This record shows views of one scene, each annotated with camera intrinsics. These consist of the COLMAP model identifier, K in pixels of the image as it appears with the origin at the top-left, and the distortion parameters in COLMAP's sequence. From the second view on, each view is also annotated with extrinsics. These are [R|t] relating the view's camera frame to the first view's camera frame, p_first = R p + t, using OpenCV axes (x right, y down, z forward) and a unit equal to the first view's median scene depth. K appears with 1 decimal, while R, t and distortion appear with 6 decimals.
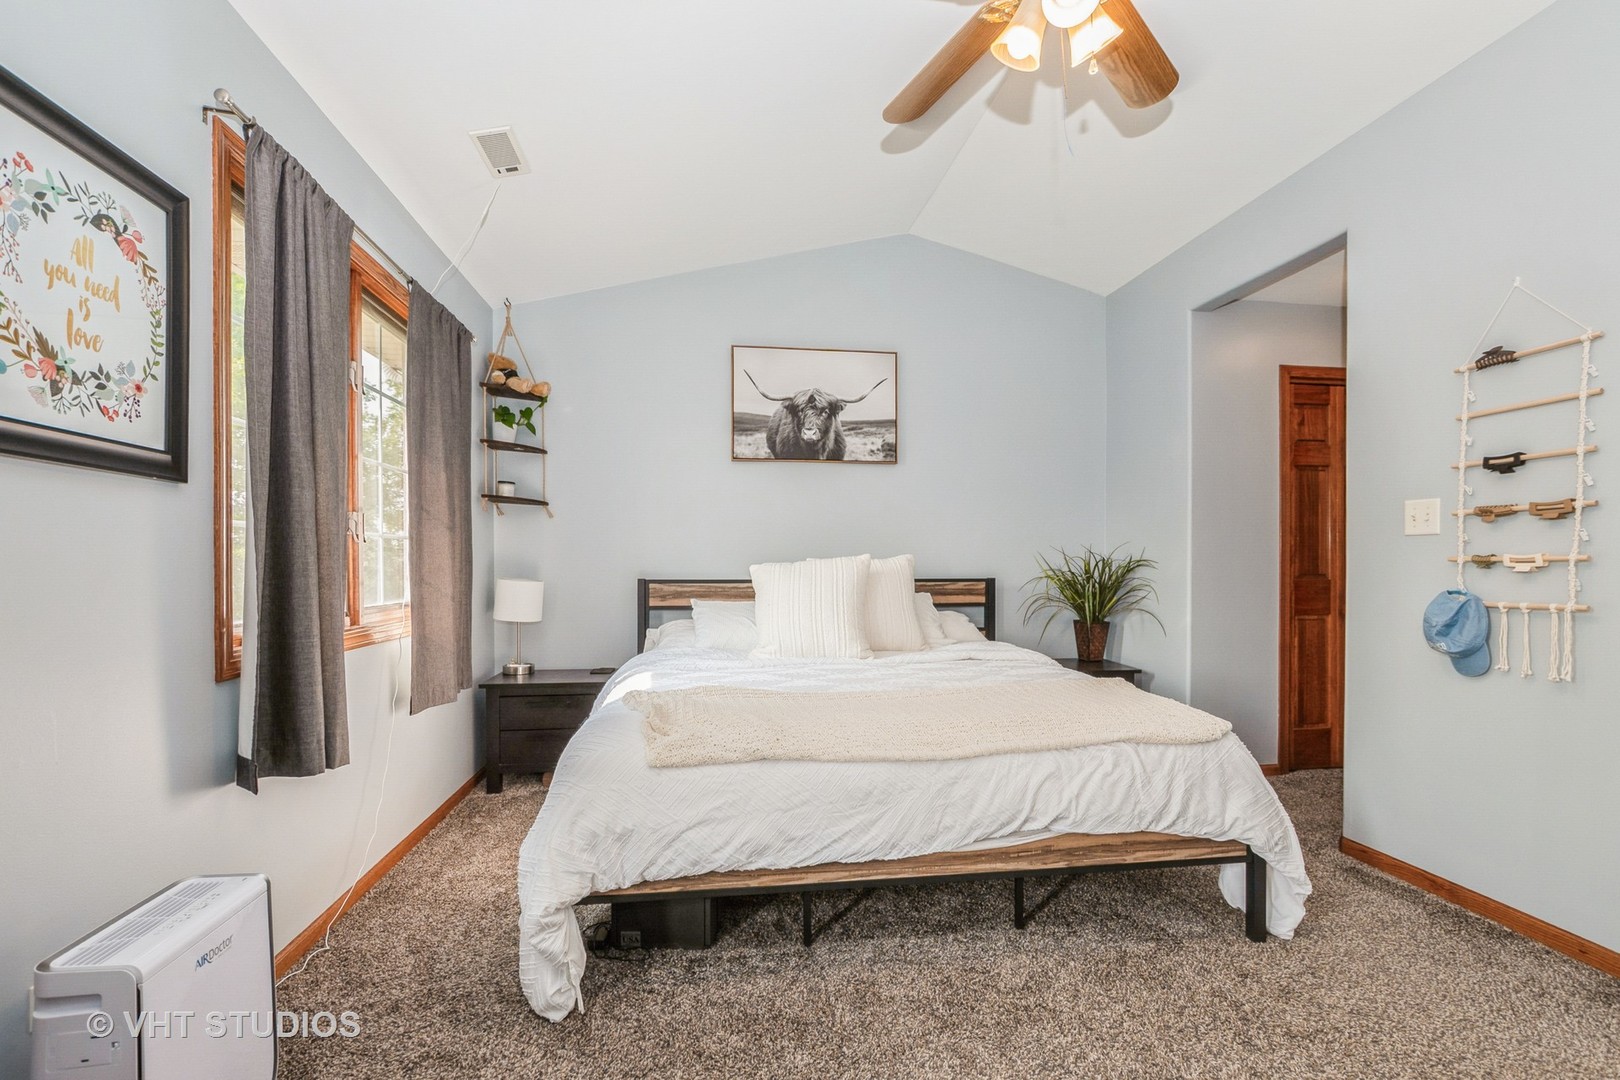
lens RADIAL K [[725.5, 0, 810.5], [0, 725.5, 552.7], [0, 0, 1]] dist [-0.000761, -0.000111]
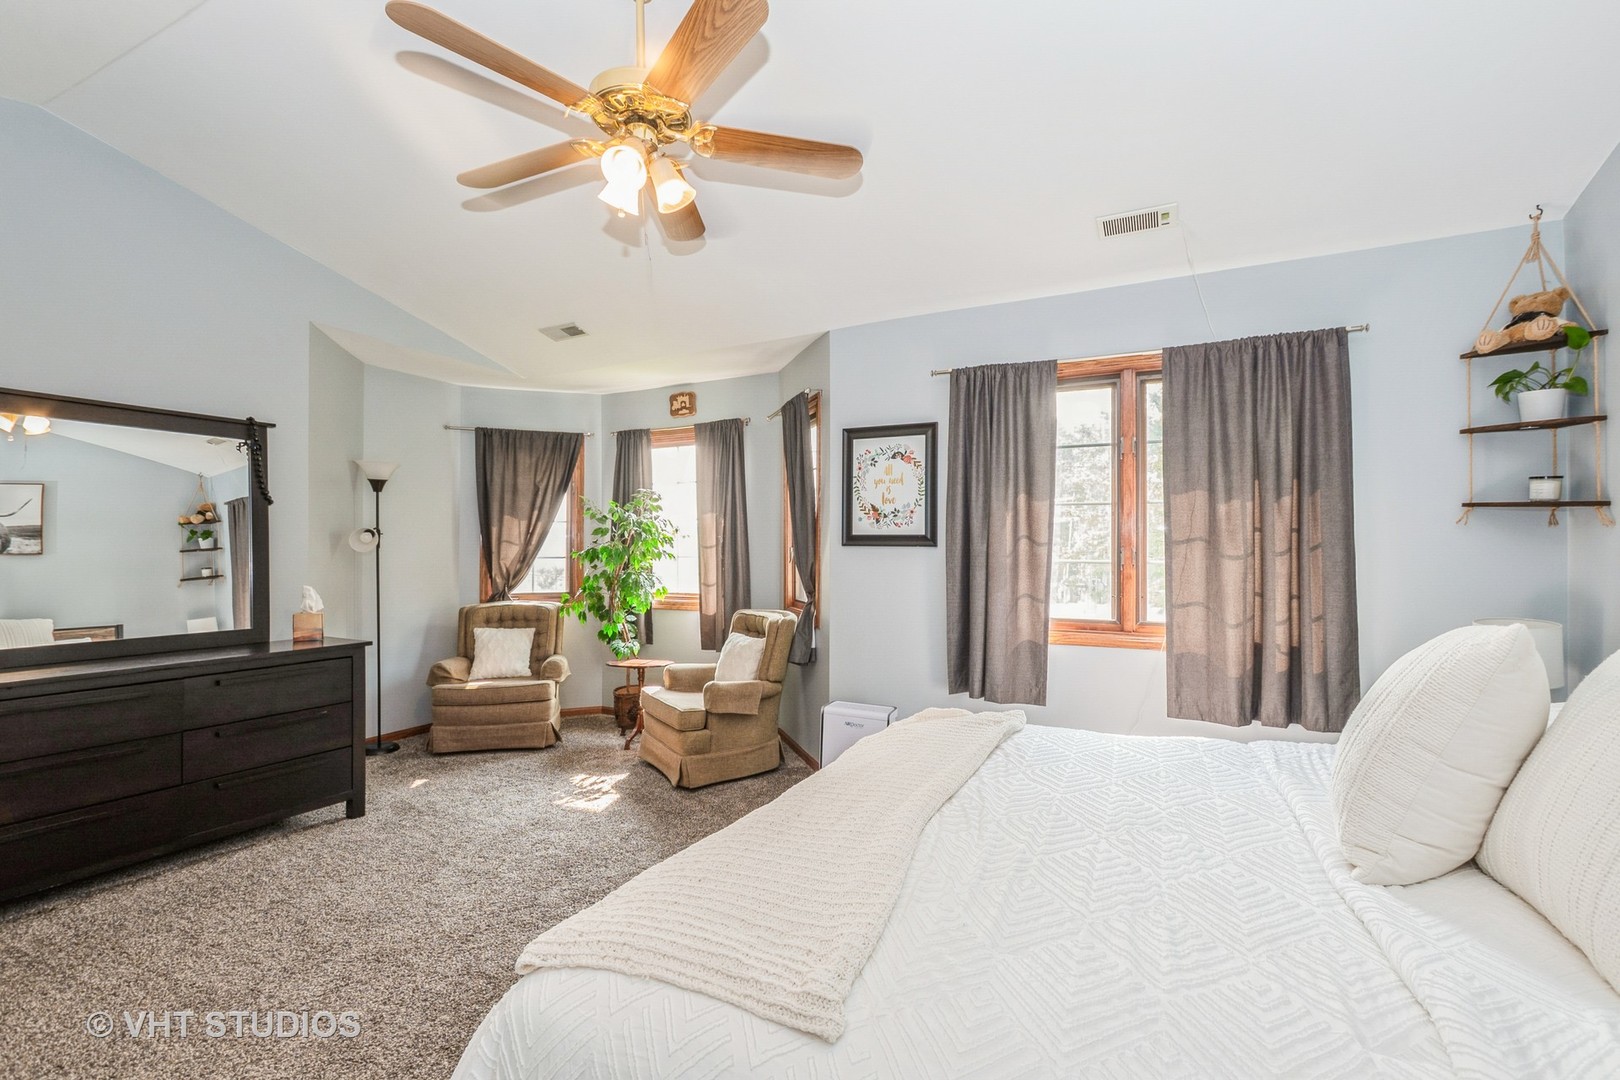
lens RADIAL K [[725.5, 0, 812.1], [0, 725.5, 548.2], [0, 0, 1]] dist [-0.000761, -0.000111]
pose [[-0.573152, -0.000156, -0.819449, 1.456424], [0.009949, 0.999925, -0.007149, -0.088579], [0.819389, -0.012250, -0.573107, 2.311190]]
